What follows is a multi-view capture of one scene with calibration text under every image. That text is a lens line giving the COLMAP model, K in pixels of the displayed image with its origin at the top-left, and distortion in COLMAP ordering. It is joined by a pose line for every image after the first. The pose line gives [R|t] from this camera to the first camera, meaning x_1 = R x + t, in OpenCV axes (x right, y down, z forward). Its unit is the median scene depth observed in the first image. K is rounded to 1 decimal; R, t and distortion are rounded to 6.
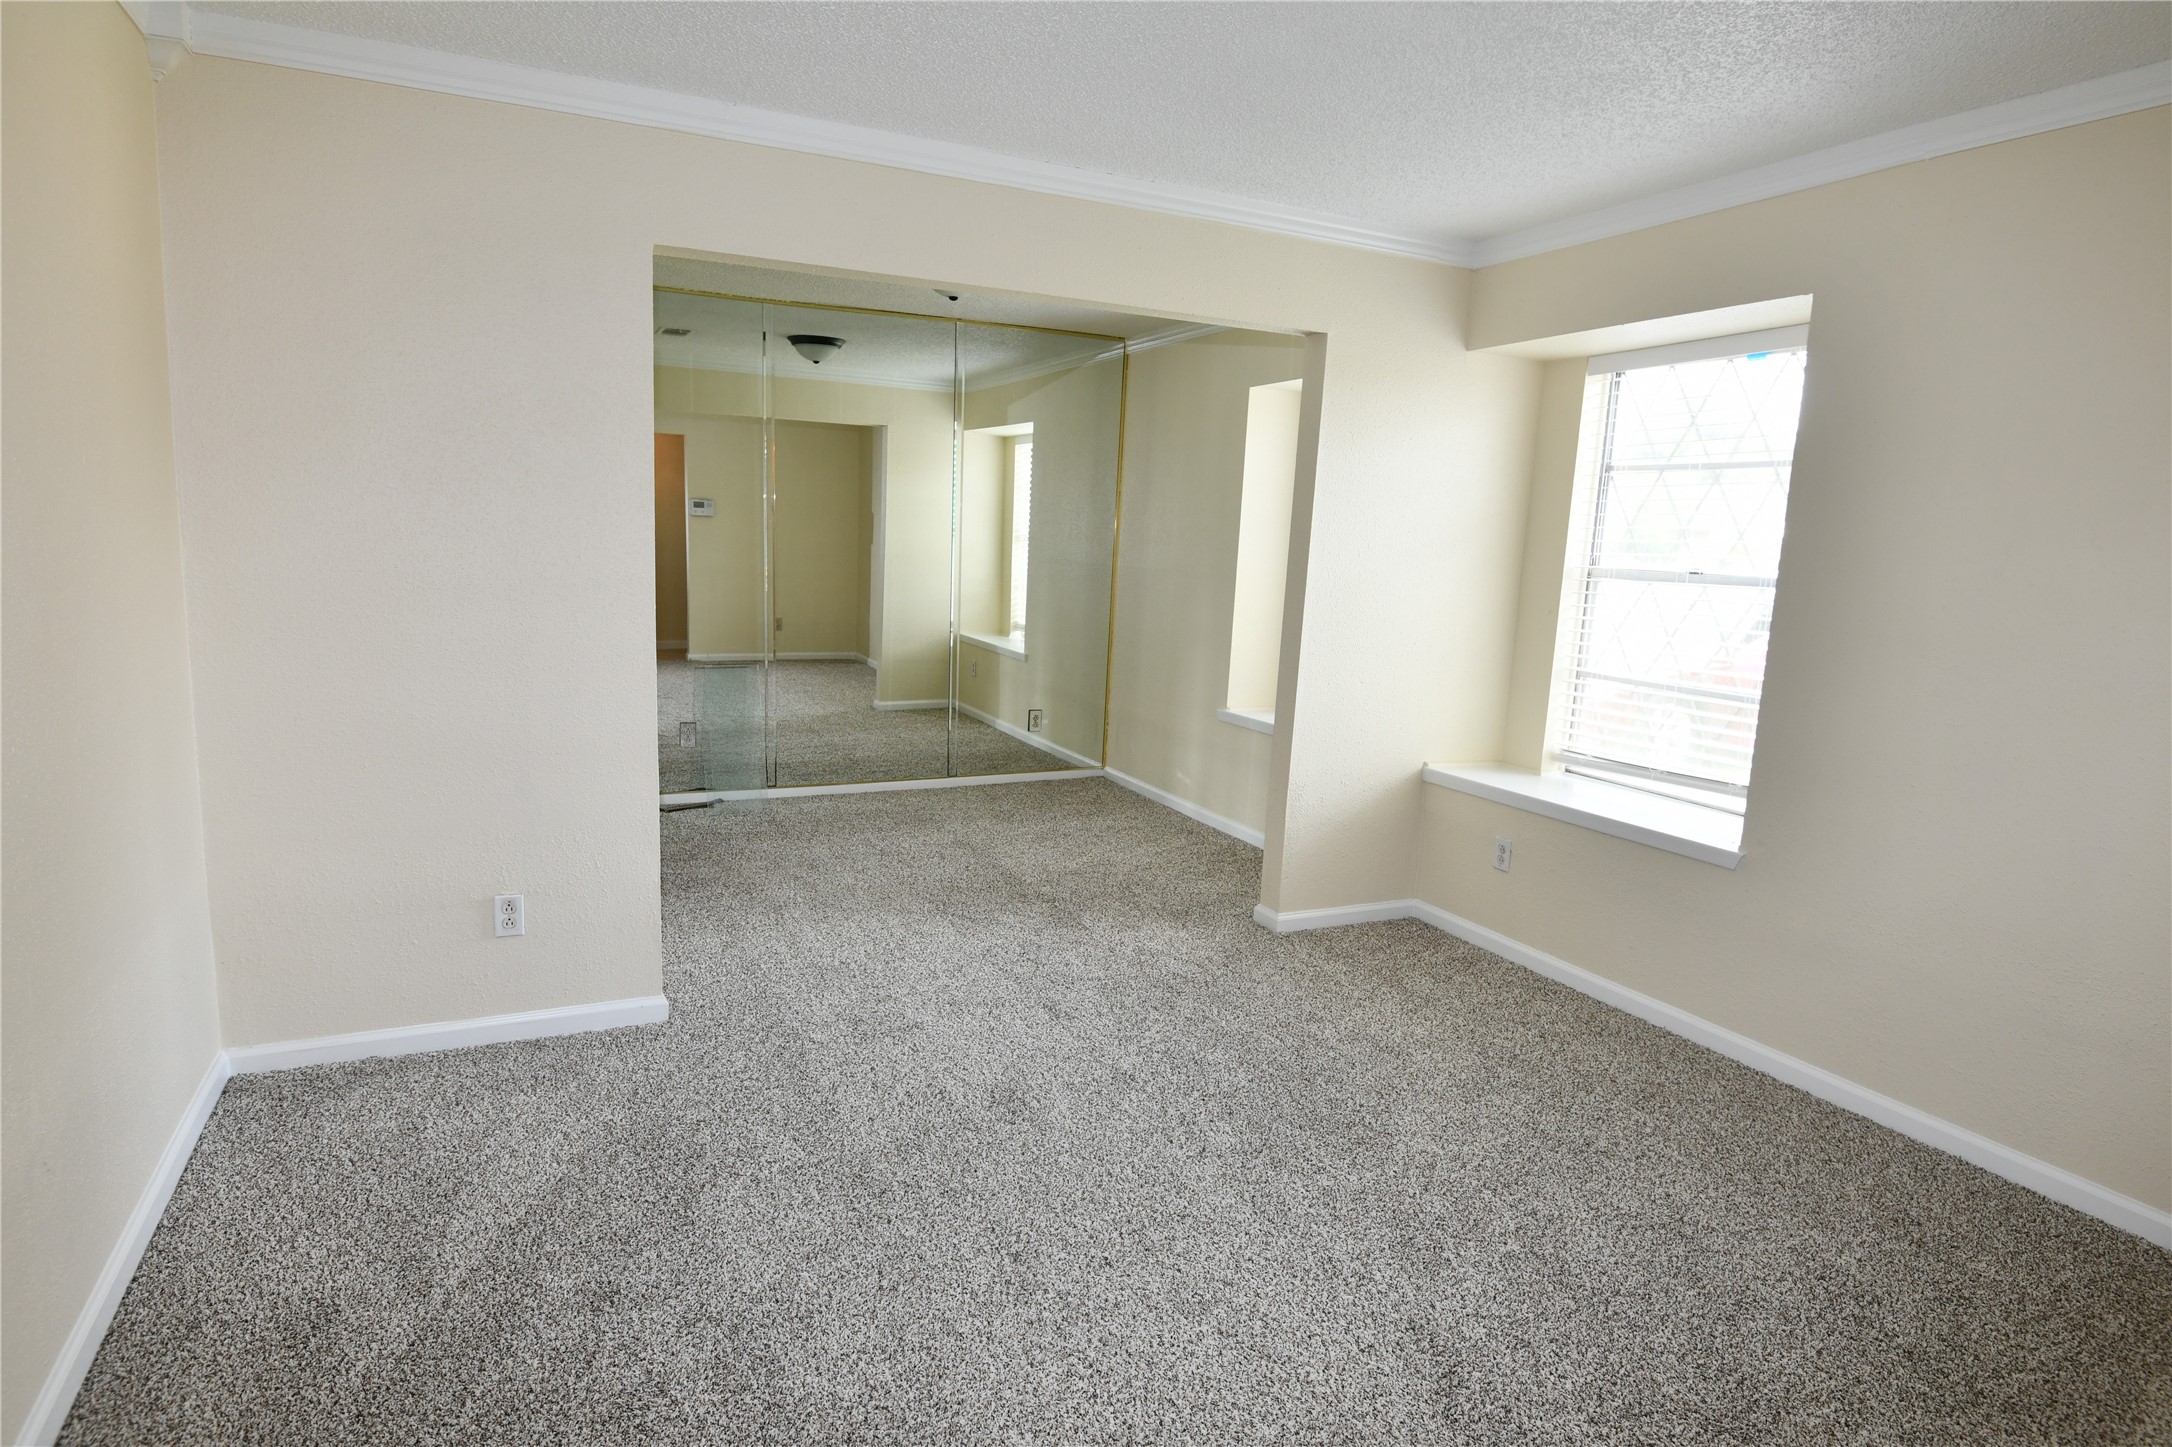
lens RADIAL K [[1191.4, 0, 1073.3], [0, 1191.4, 728.4], [0, 0, 1]] dist [-0.016065, -0.008591]
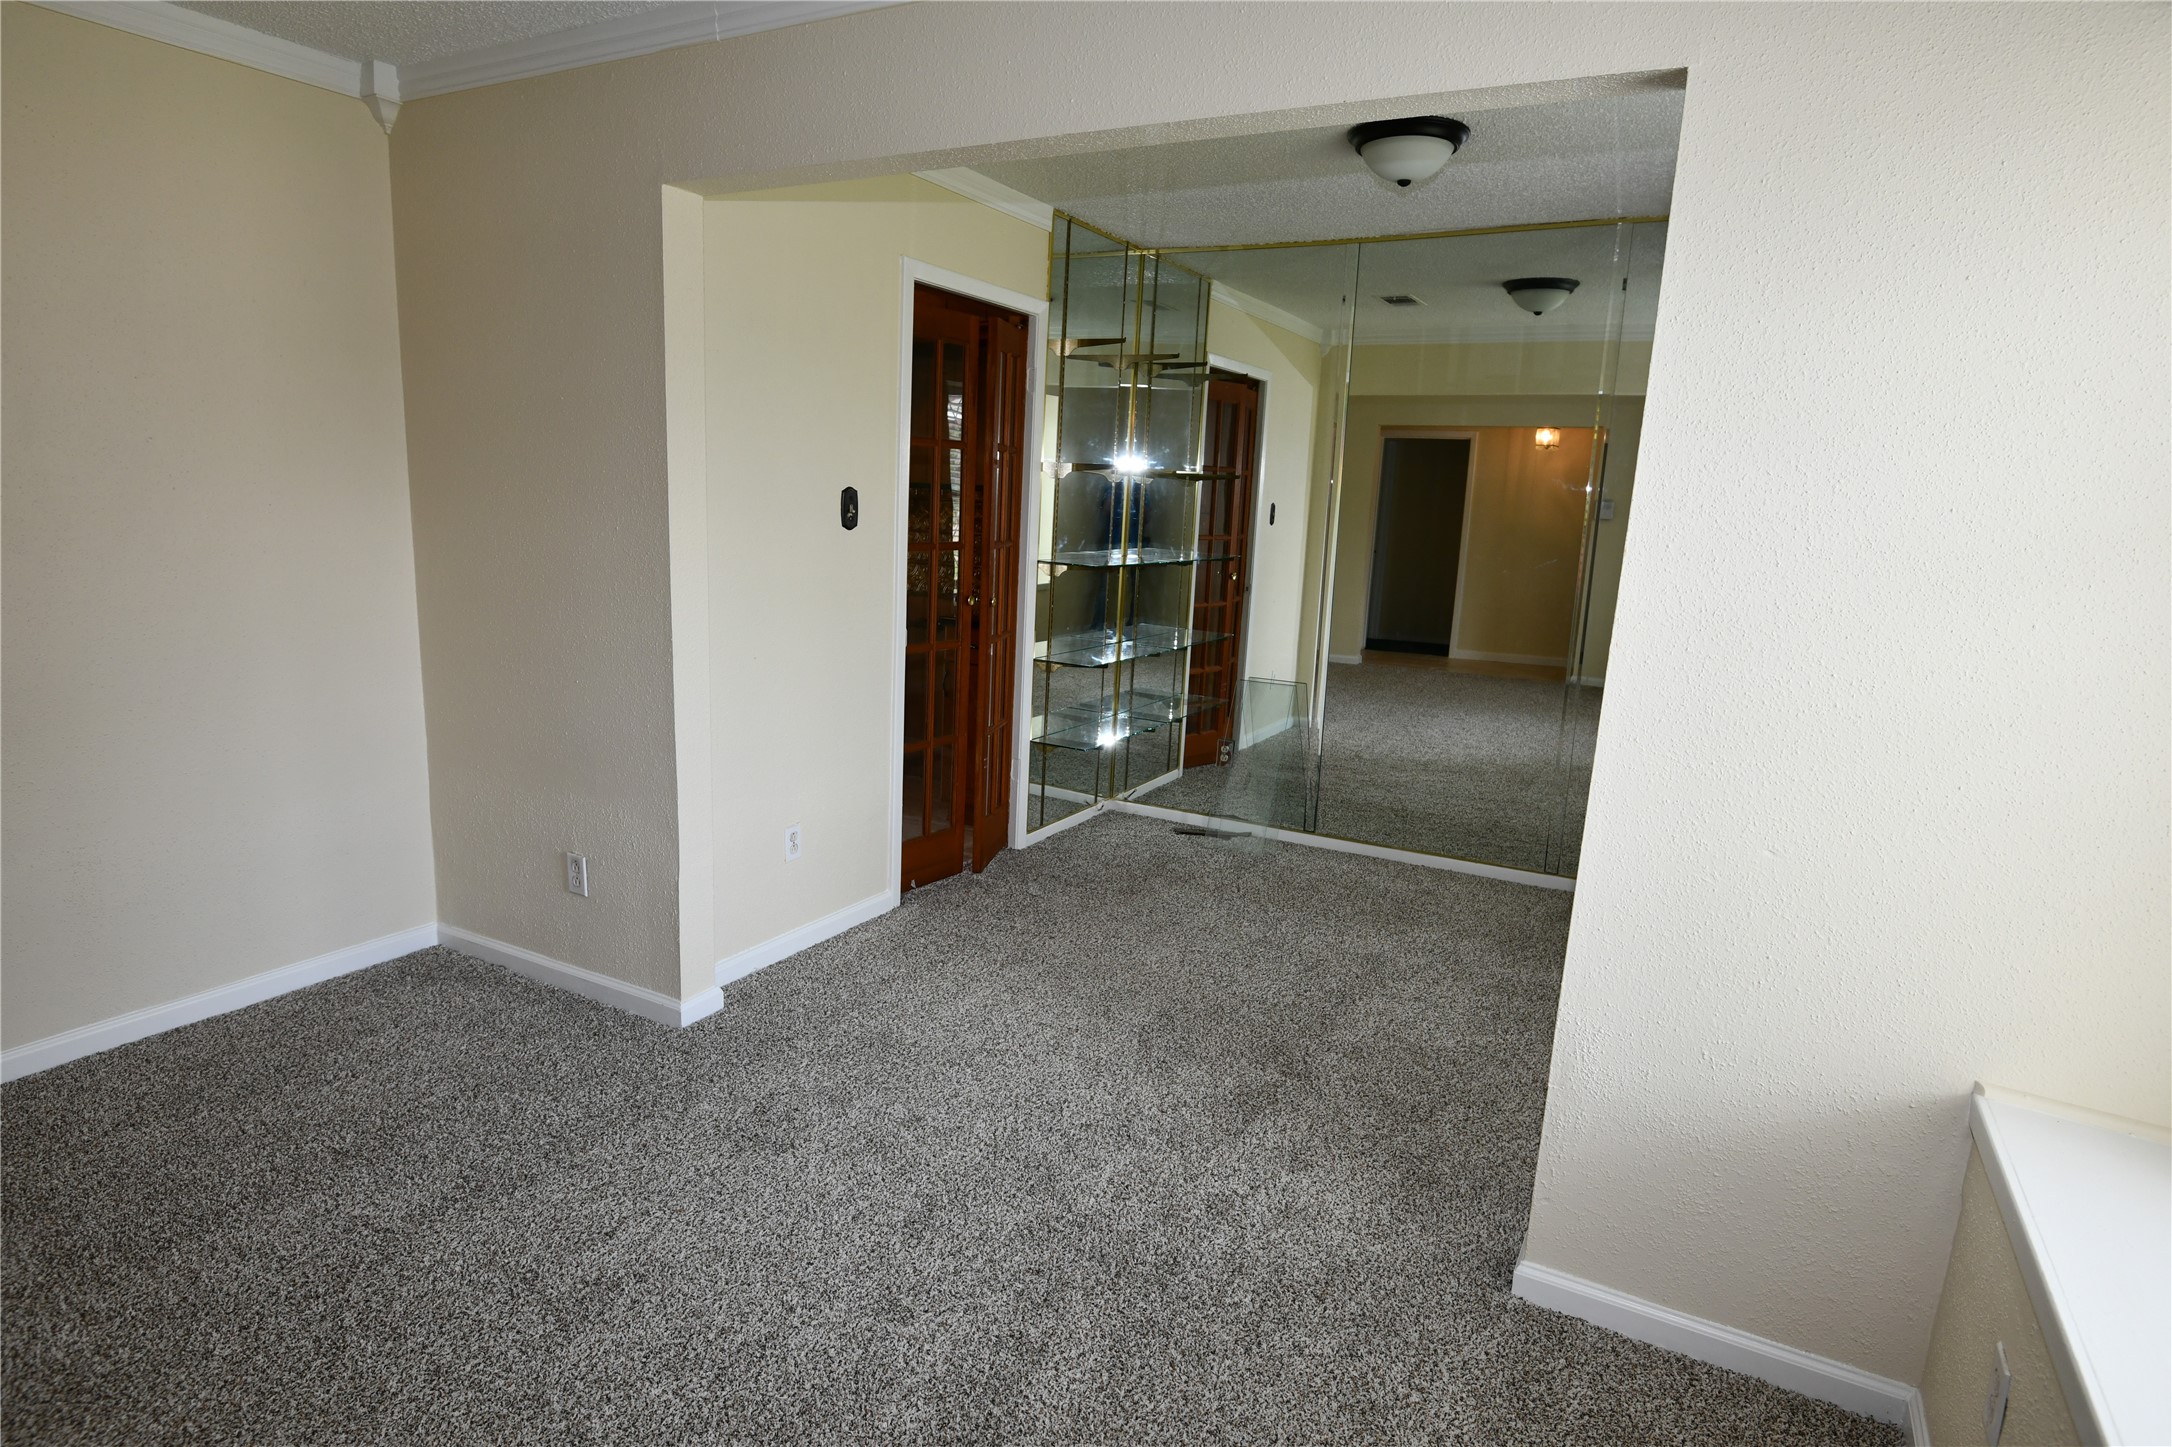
lens RADIAL K [[1191.4, 0, 1084.2], [0, 1191.4, 723.6], [0, 0, 1]] dist [-0.016065, -0.008591]
pose [[0.588761, 0.136318, -0.796729, 0.348689], [-0.149133, 0.987074, 0.058680, -0.058058], [0.794430, 0.084270, 0.601481, 0.423311]]
